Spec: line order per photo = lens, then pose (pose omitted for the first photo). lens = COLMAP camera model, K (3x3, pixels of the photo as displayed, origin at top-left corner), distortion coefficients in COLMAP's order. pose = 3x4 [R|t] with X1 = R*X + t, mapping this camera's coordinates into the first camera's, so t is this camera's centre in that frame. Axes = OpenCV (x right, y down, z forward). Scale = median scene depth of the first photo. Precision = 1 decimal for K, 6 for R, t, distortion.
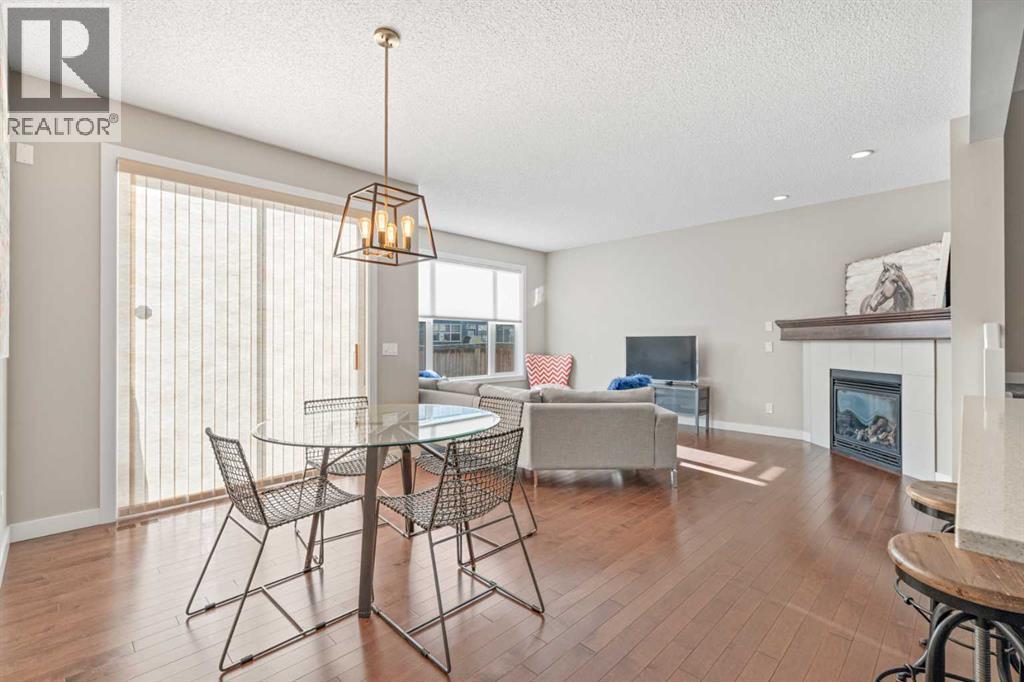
lens RADIAL K [[452.9, 0, 514.2], [0, 452.9, 341.3], [0, 0, 1]] dist [-0.005739, 0.001681]
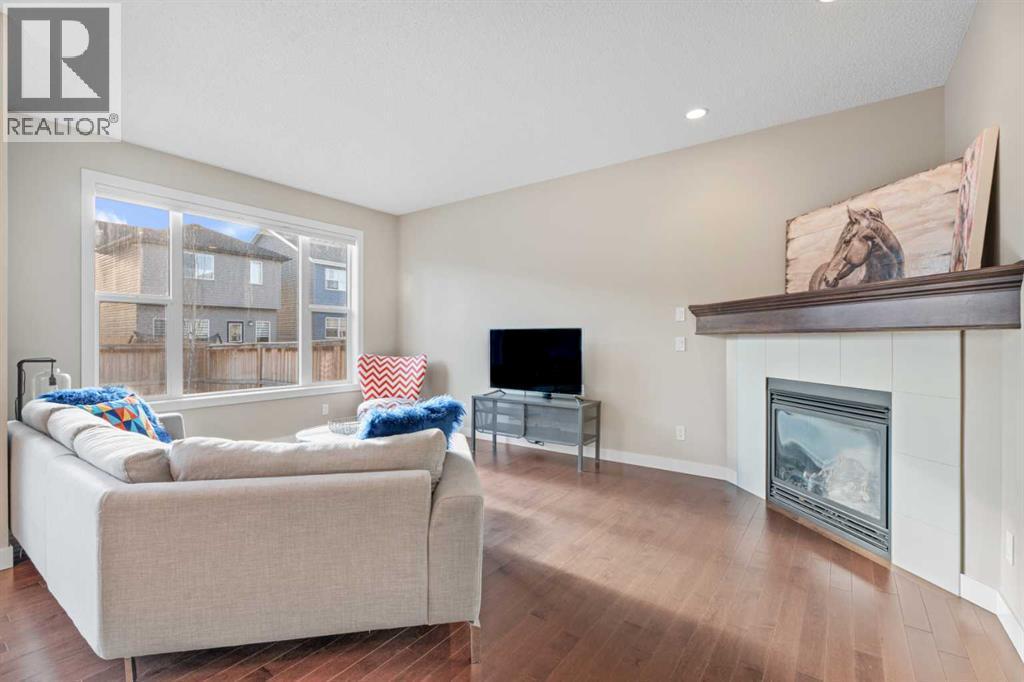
lens RADIAL K [[452.9, 0, 509.0], [0, 452.9, 349.4], [0, 0, 1]] dist [-0.005739, 0.001681]
pose [[0.989420, -0.004559, 0.145009, 0.242619], [0.001367, 0.999755, 0.022101, 0.005612], [-0.145075, -0.021669, 0.989183, 0.419031]]
